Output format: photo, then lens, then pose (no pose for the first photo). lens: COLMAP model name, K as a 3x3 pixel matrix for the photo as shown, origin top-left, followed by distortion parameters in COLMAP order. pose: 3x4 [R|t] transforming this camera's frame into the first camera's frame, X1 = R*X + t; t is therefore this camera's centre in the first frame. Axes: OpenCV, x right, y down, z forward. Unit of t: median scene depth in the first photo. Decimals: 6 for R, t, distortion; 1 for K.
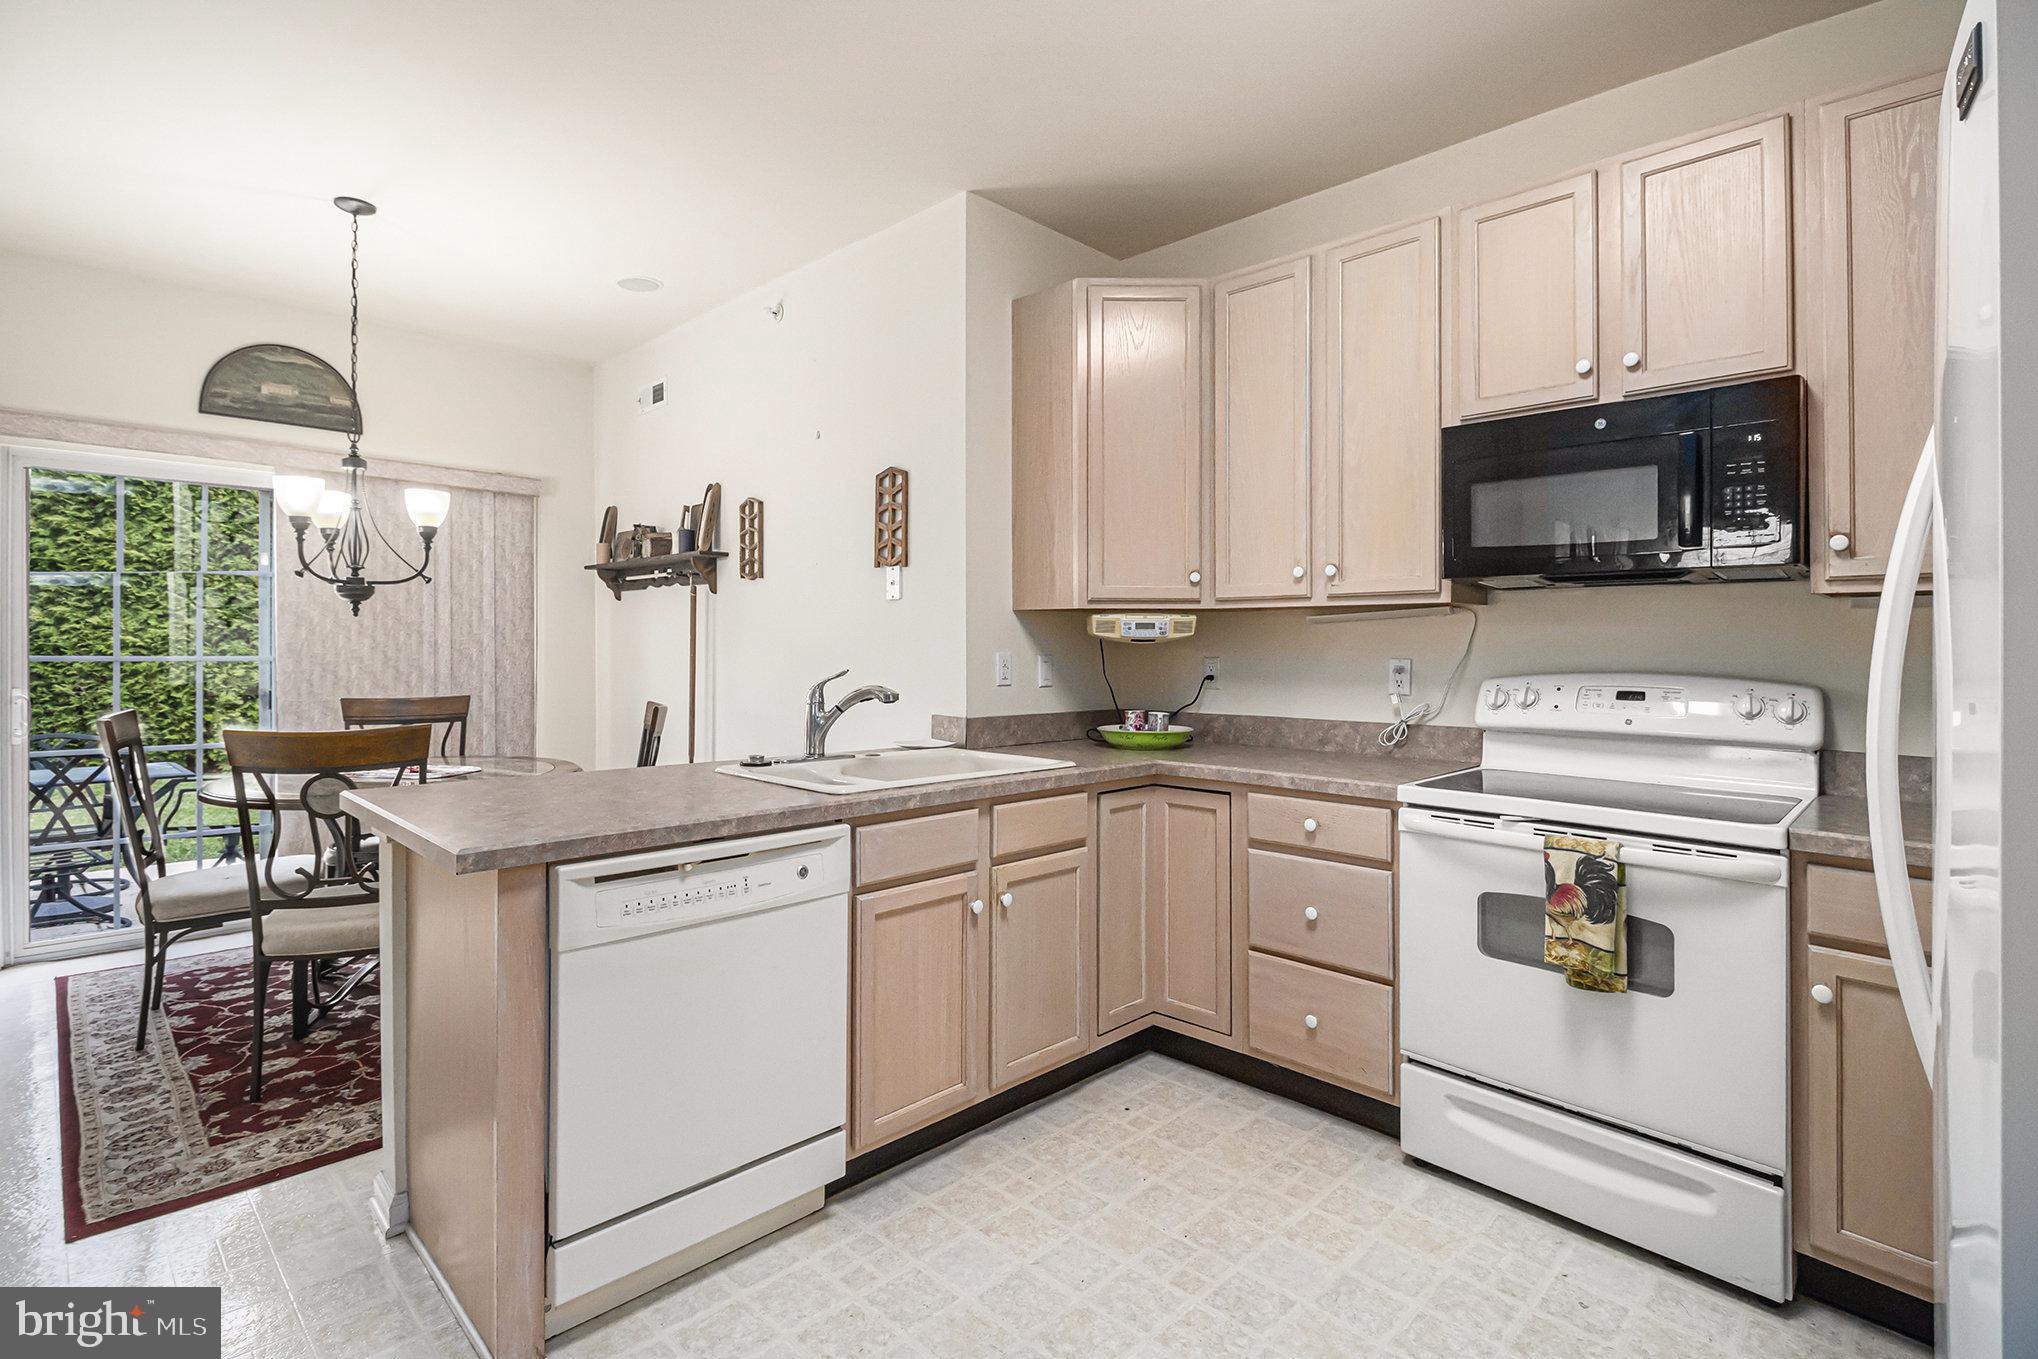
lens RADIAL K [[964.5, 0, 1024.1], [0, 964.5, 714.3], [0, 0, 1]] dist [-0.000062, -0.000190]
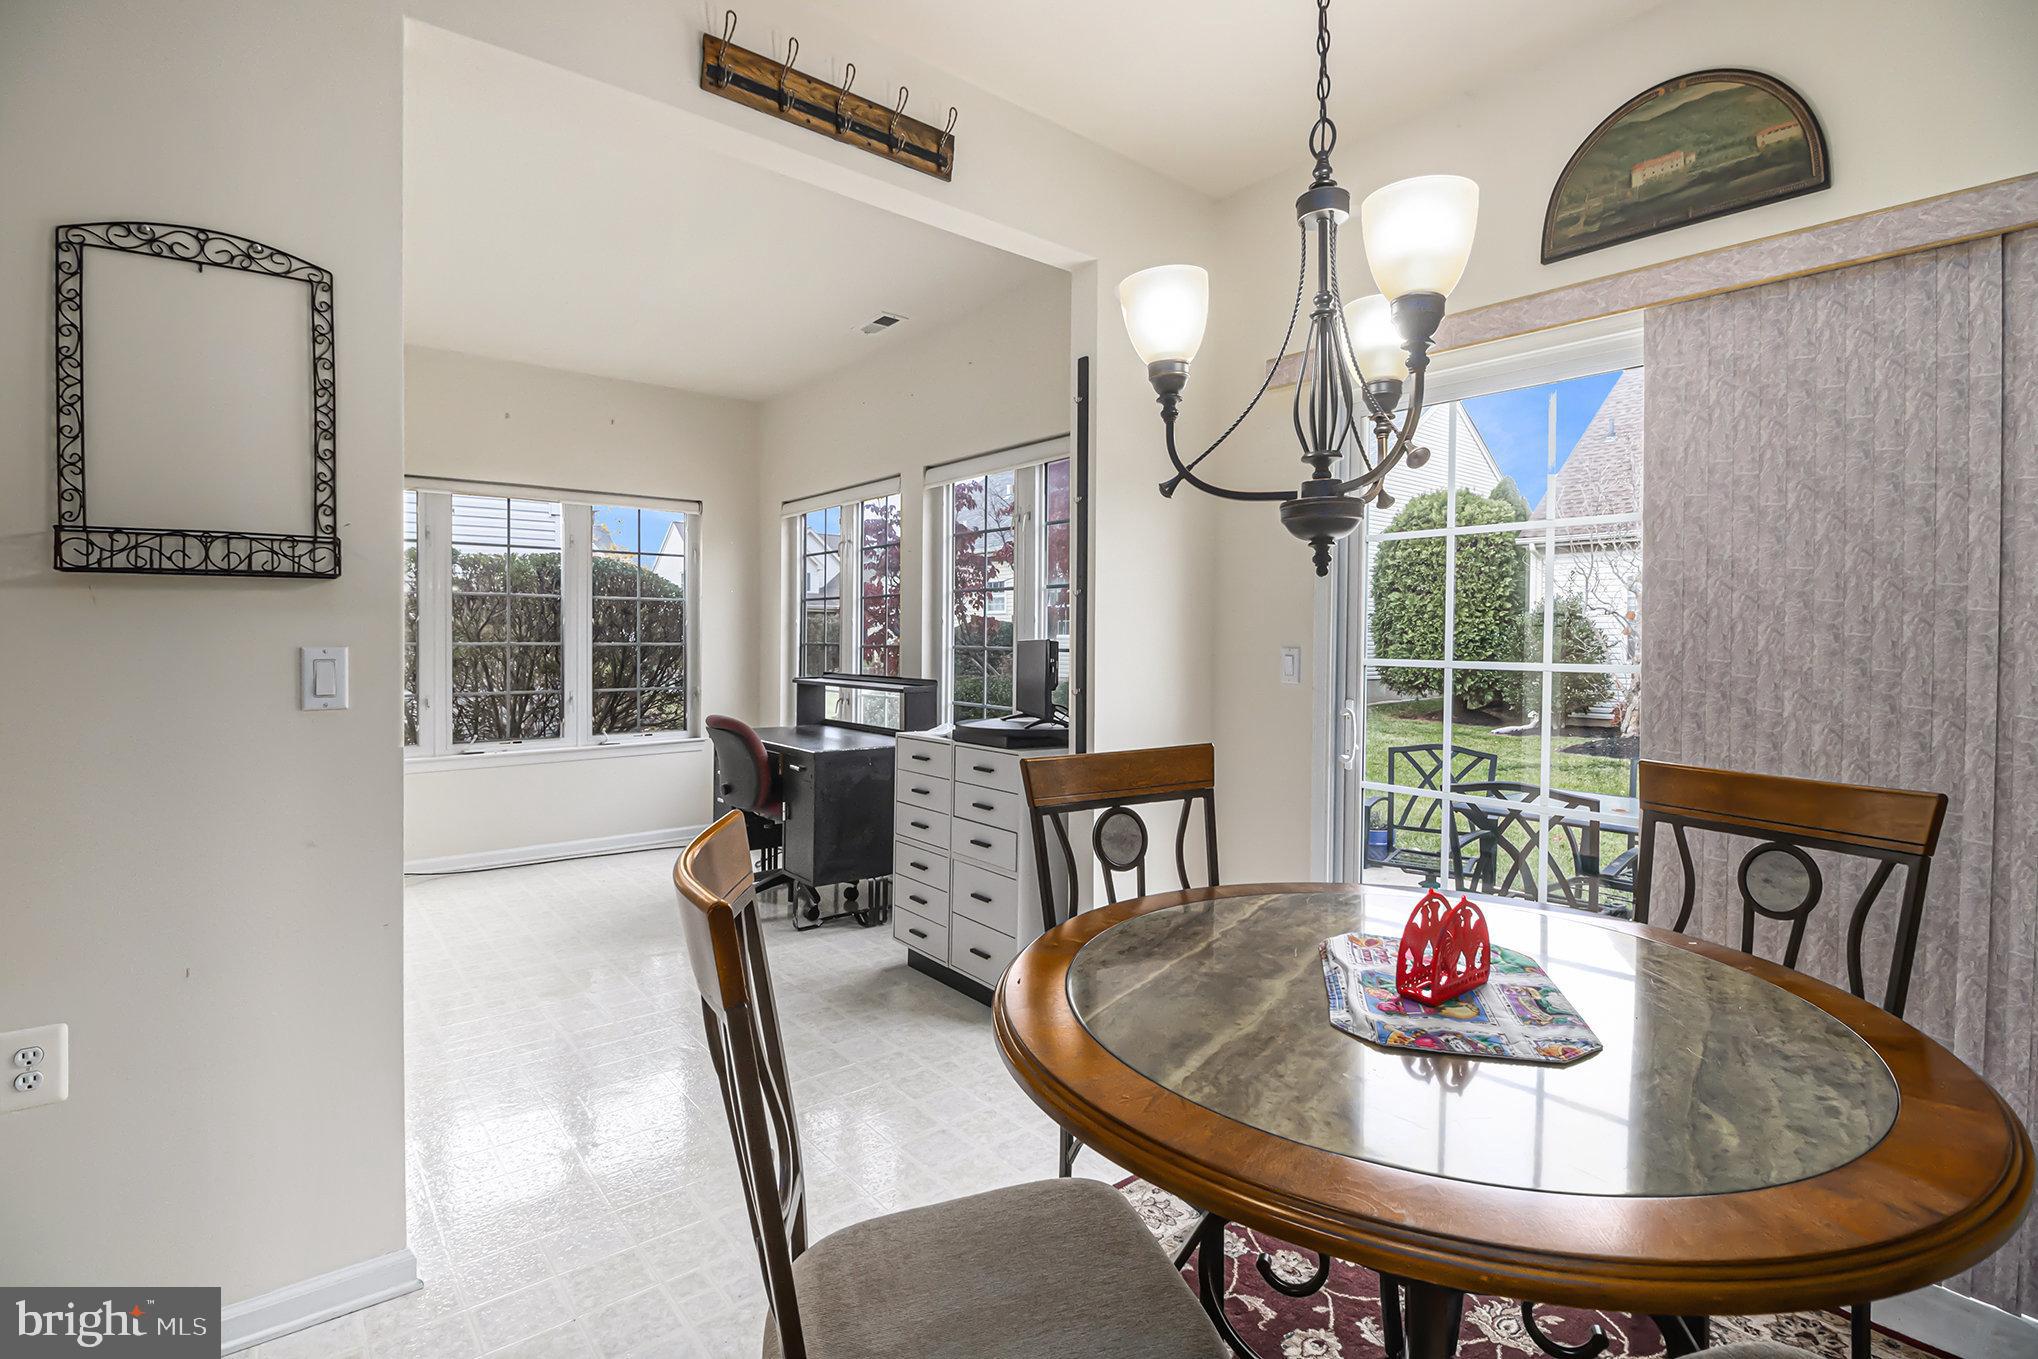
lens RADIAL K [[955.9, 0, 1018.6], [0, 955.9, 646.1], [0, 0, 1]] dist [-0.020225, -0.000330]
pose [[-0.114440, 0.000801, -0.993430, -0.432835], [-0.073829, 0.997227, 0.009309, -0.104003], [0.990683, 0.074409, -0.114064, 1.460822]]
